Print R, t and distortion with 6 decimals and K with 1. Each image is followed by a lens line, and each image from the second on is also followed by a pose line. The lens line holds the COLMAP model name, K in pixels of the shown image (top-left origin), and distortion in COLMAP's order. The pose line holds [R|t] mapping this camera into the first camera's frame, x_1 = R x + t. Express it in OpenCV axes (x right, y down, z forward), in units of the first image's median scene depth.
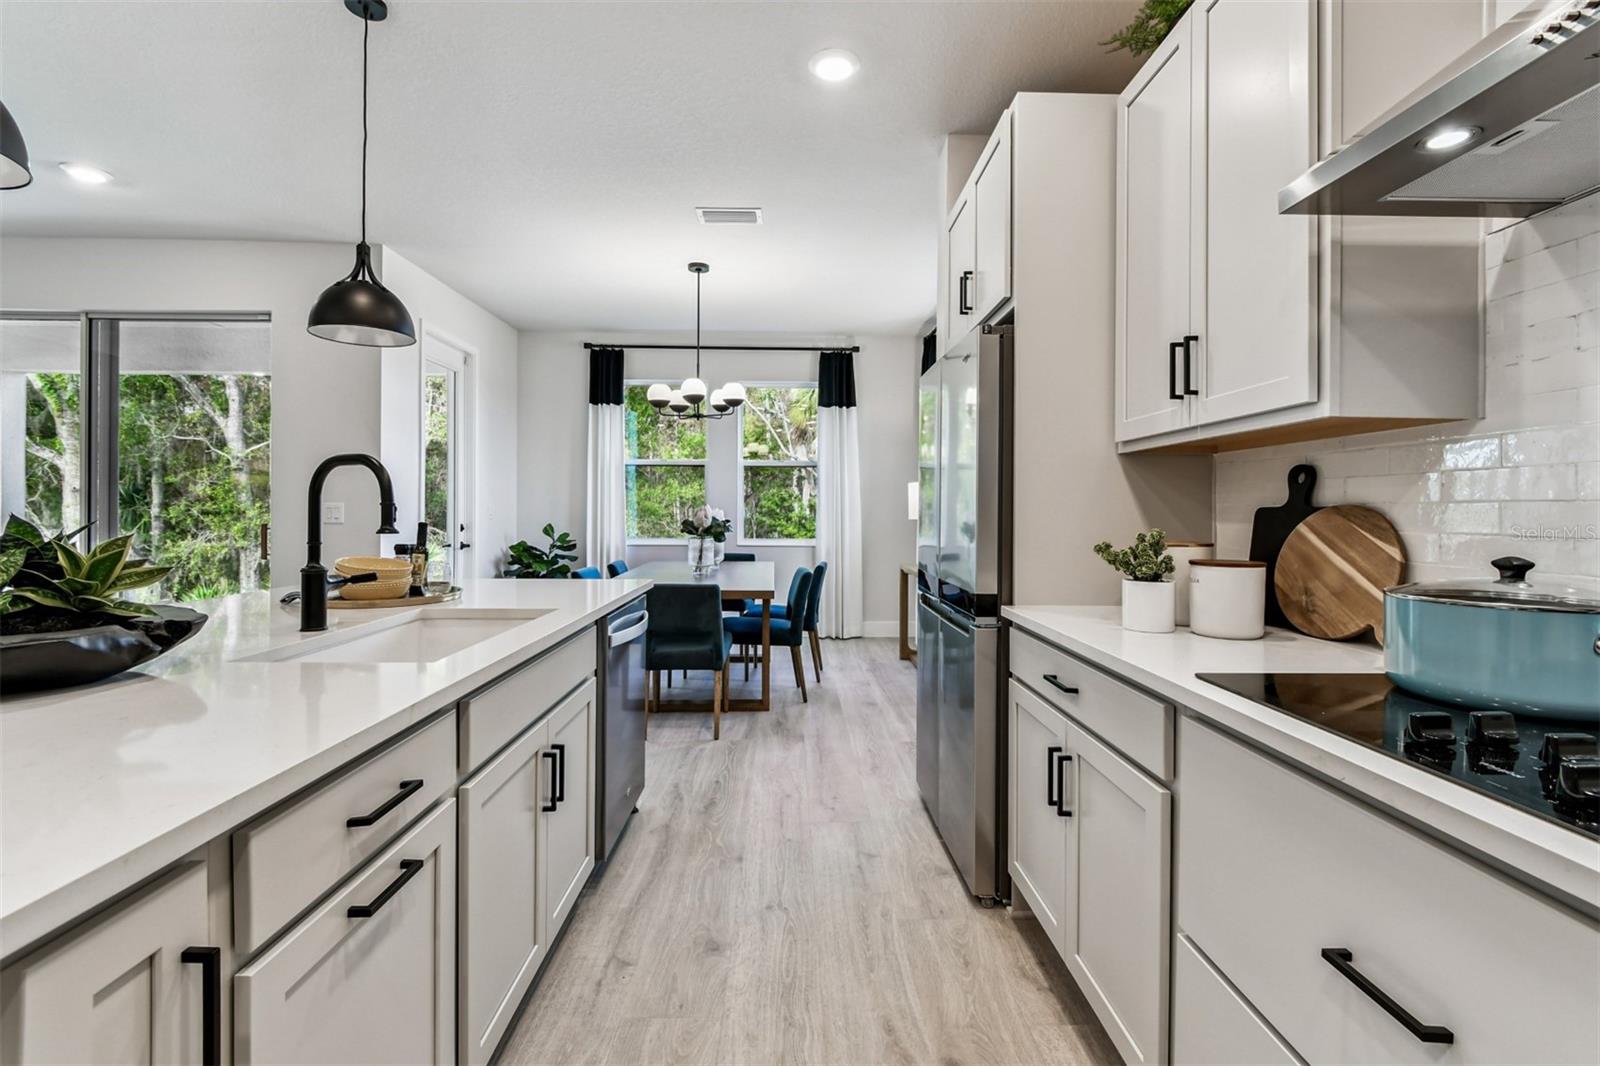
lens RADIAL K [[725.1, 0, 803.0], [0, 725.1, 512.1], [0, 0, 1]] dist [-0.000601, -0.000326]
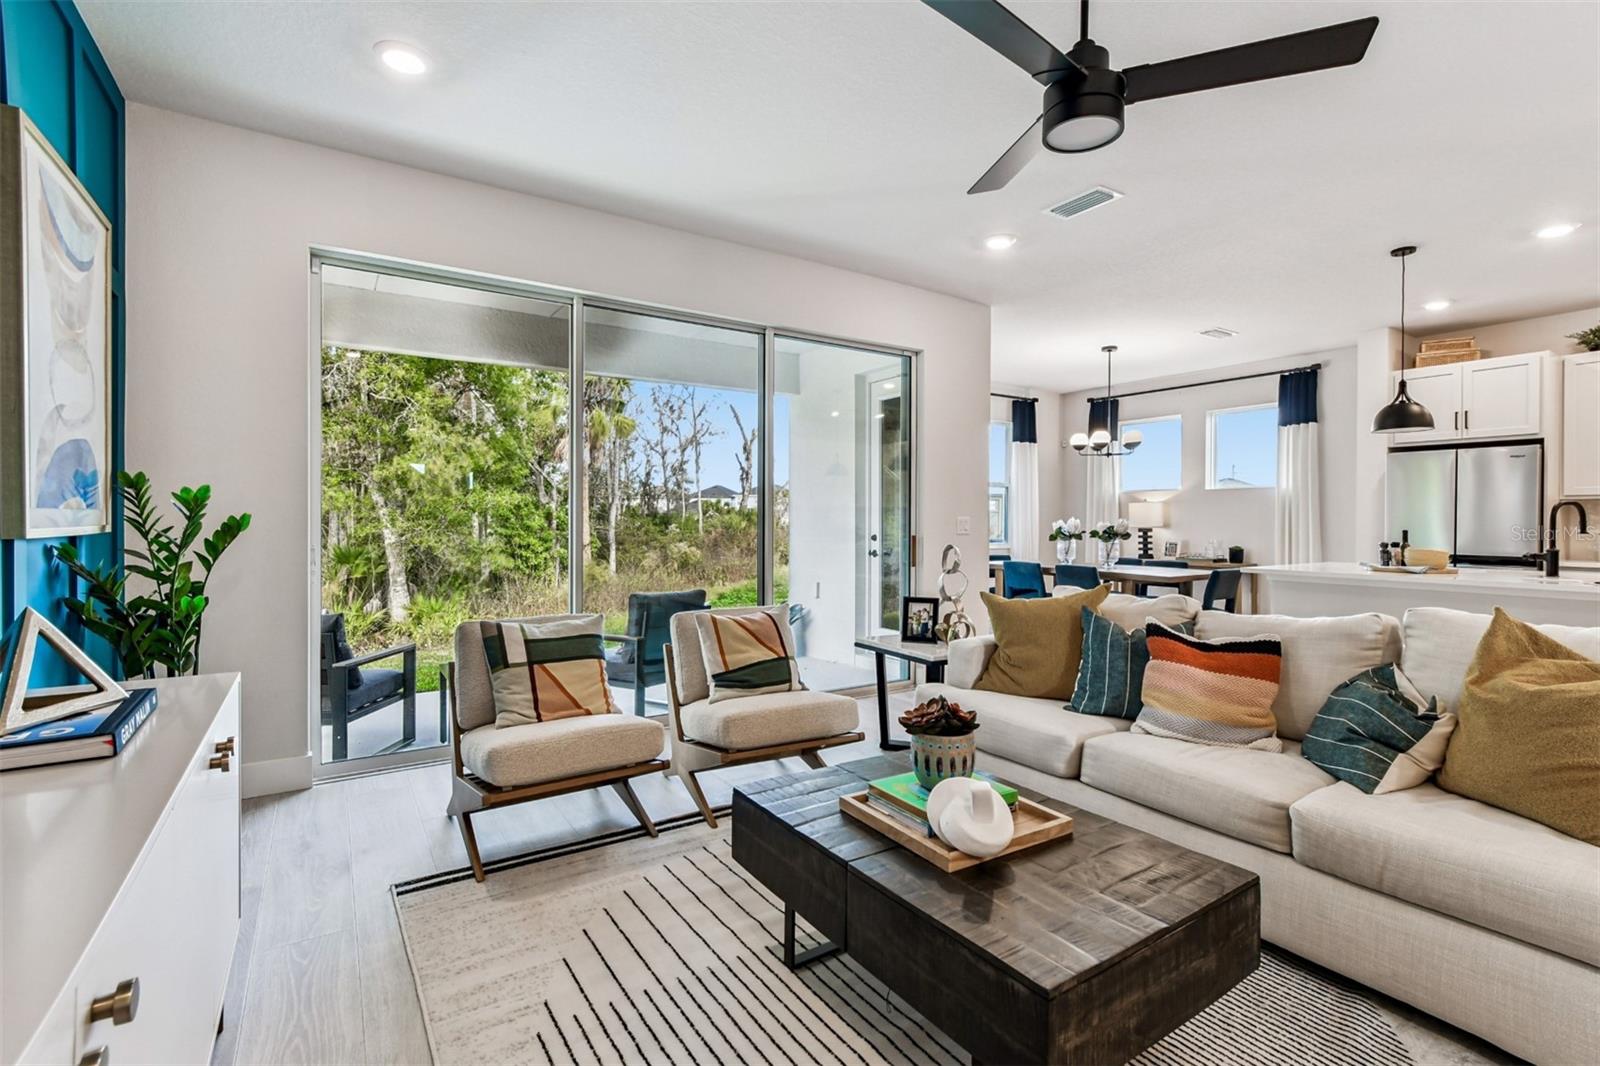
lens RADIAL K [[734.6, 0, 808.3], [0, 734.6, 519.9], [0, 0, 1]] dist [-0.000949, -0.000261]
pose [[0.842475, -0.007778, 0.538679, -3.766747], [0.006748, 0.999970, 0.003885, -0.041870], [-0.538693, 0.000362, 0.842502, 0.311311]]
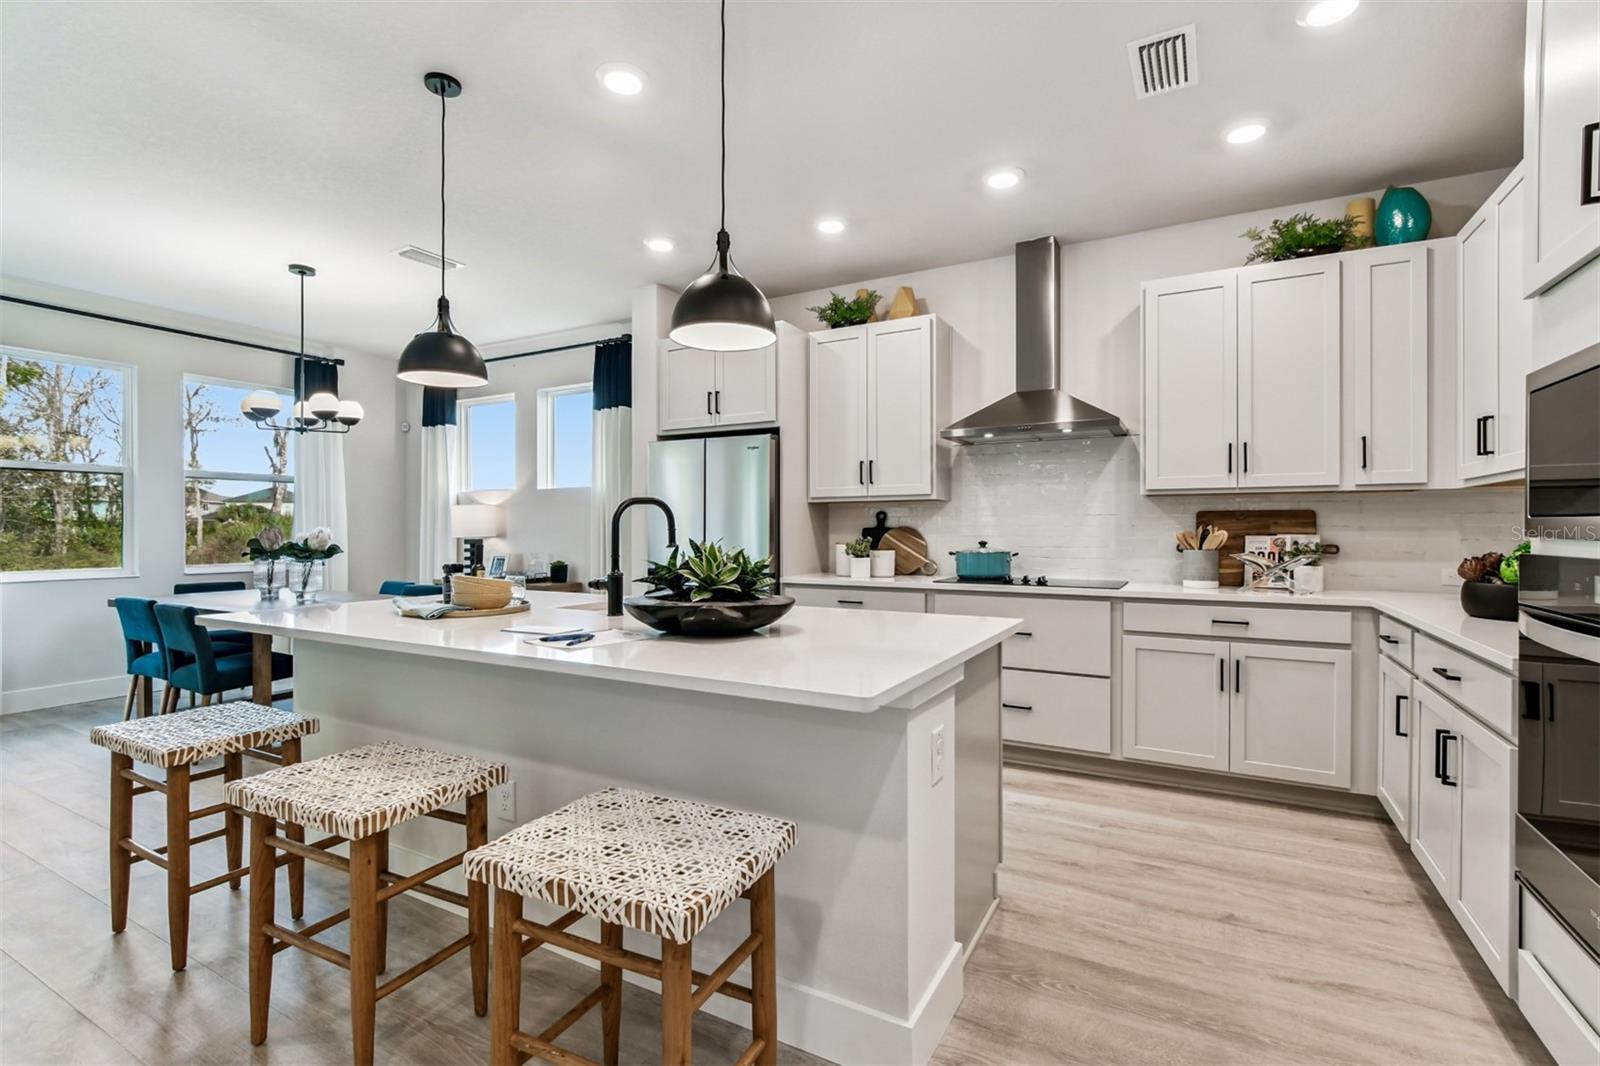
lens RADIAL K [[723.1, 0, 800.0], [0, 723.1, 533.0], [0, 0, 1]] dist [-0.000741, -0.000204]
pose [[0.503549, -0.013224, 0.863865, -1.686803], [0.005128, 0.999911, 0.012318, -0.020206], [-0.863951, -0.001773, 0.503572, -0.056104]]
